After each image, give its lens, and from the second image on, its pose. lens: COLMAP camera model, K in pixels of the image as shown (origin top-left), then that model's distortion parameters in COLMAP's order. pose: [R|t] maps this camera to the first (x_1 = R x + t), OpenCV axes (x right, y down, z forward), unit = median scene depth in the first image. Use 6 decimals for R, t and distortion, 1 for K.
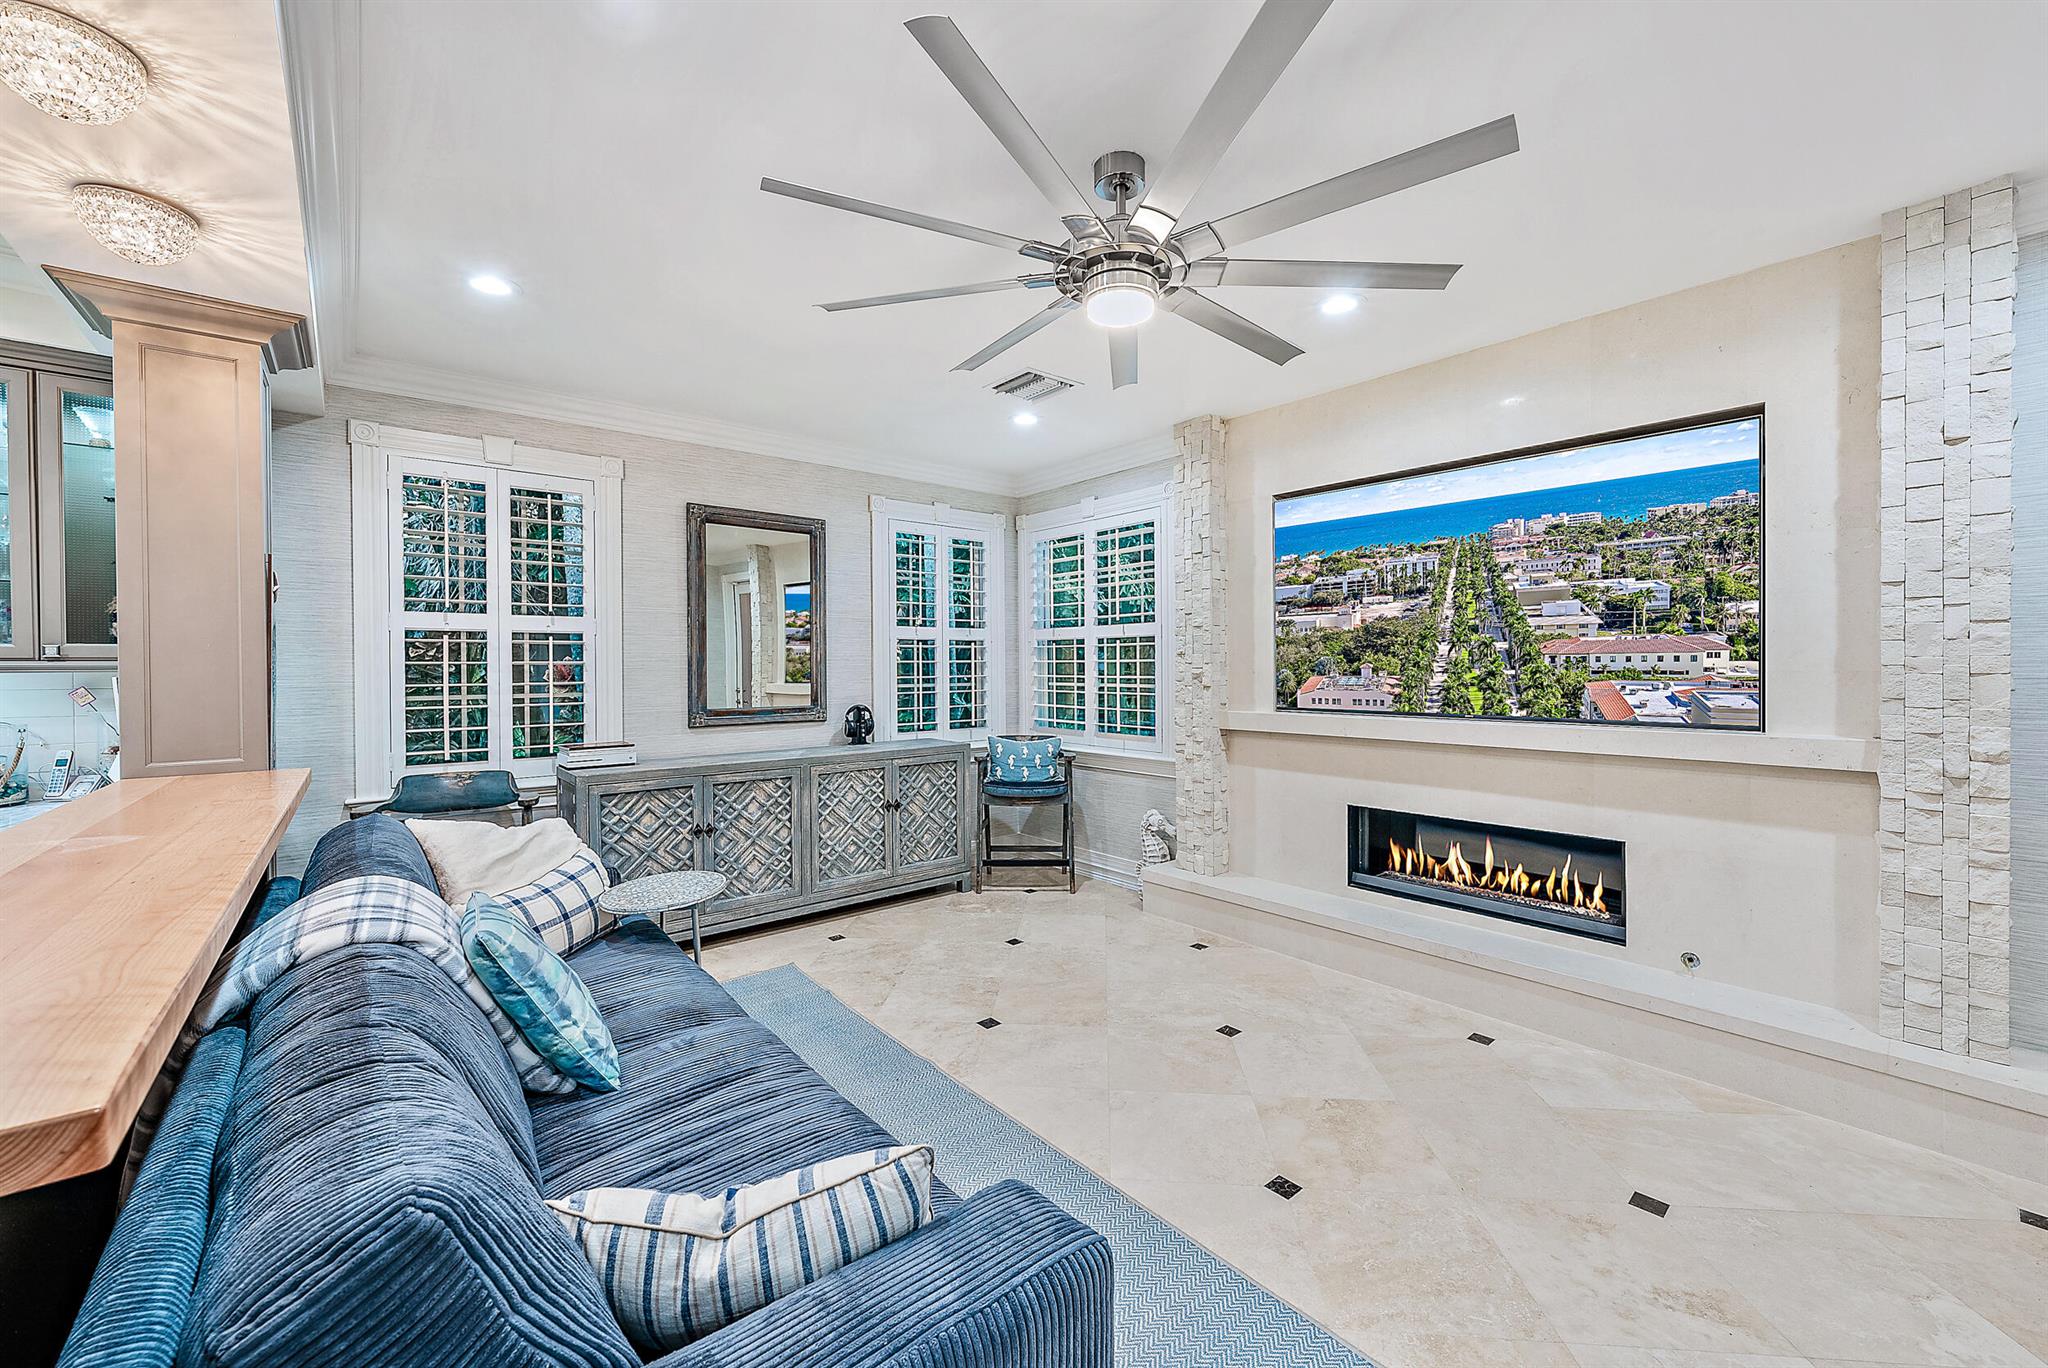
lens RADIAL K [[798.5, 0, 1025.5], [0, 798.5, 679.1], [0, 0, 1]] dist [0.009308, -0.001343]
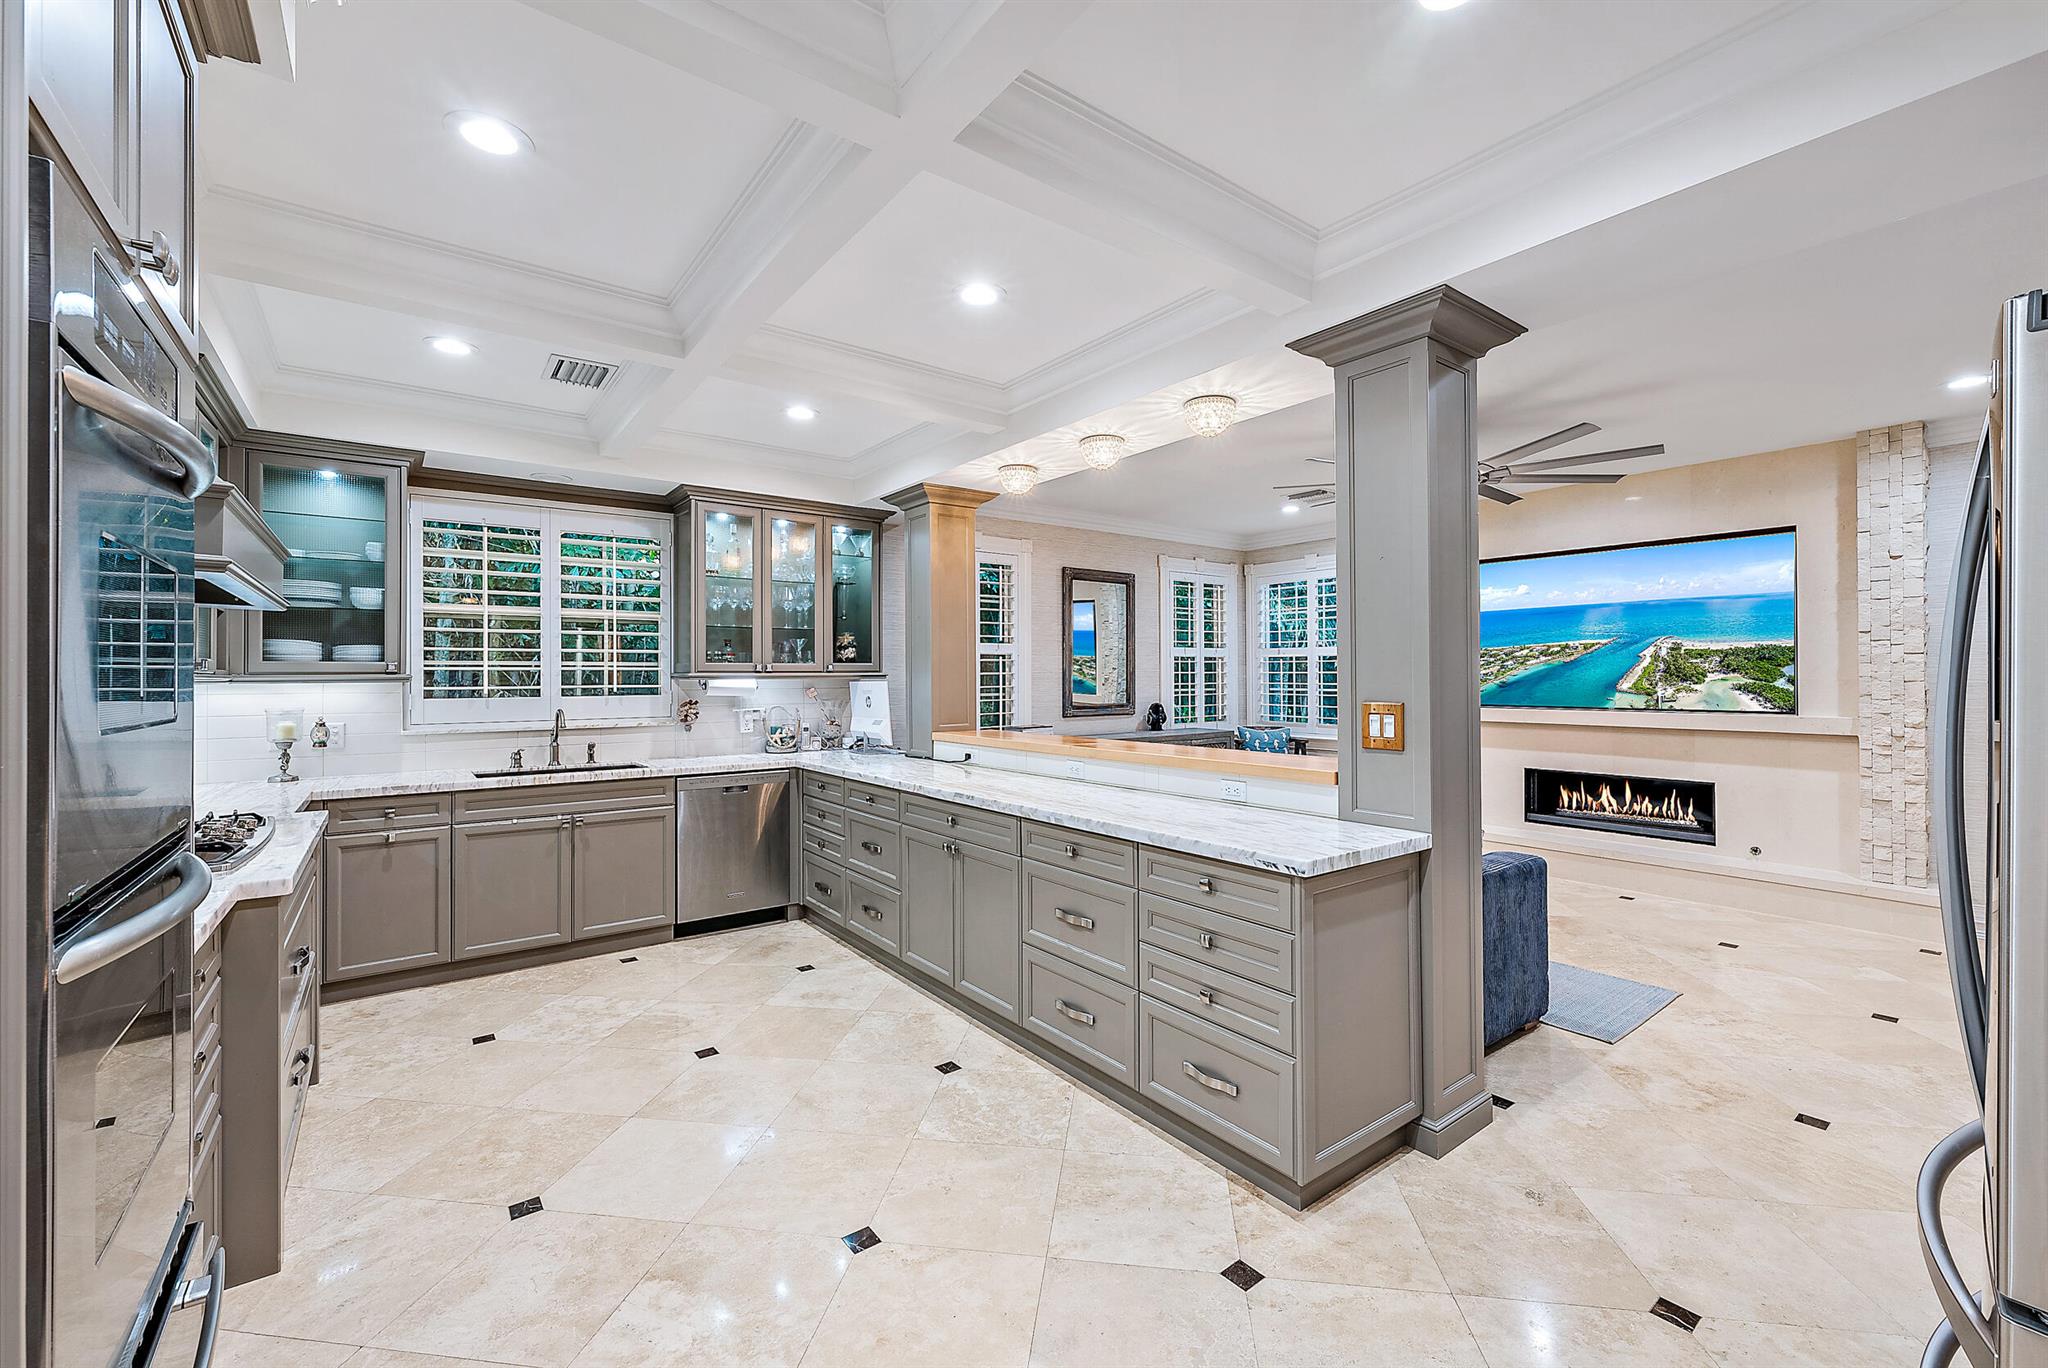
lens RADIAL K [[838.1, 0, 1014.3], [0, 838.1, 678.7], [0, 0, 1]] dist [-0.000930, 0.000705]
pose [[0.998682, 0.002617, -0.051257, -0.538458], [-0.003275, 0.999913, -0.012763, 0.012758], [0.051220, 0.012914, 0.998604, -0.709719]]
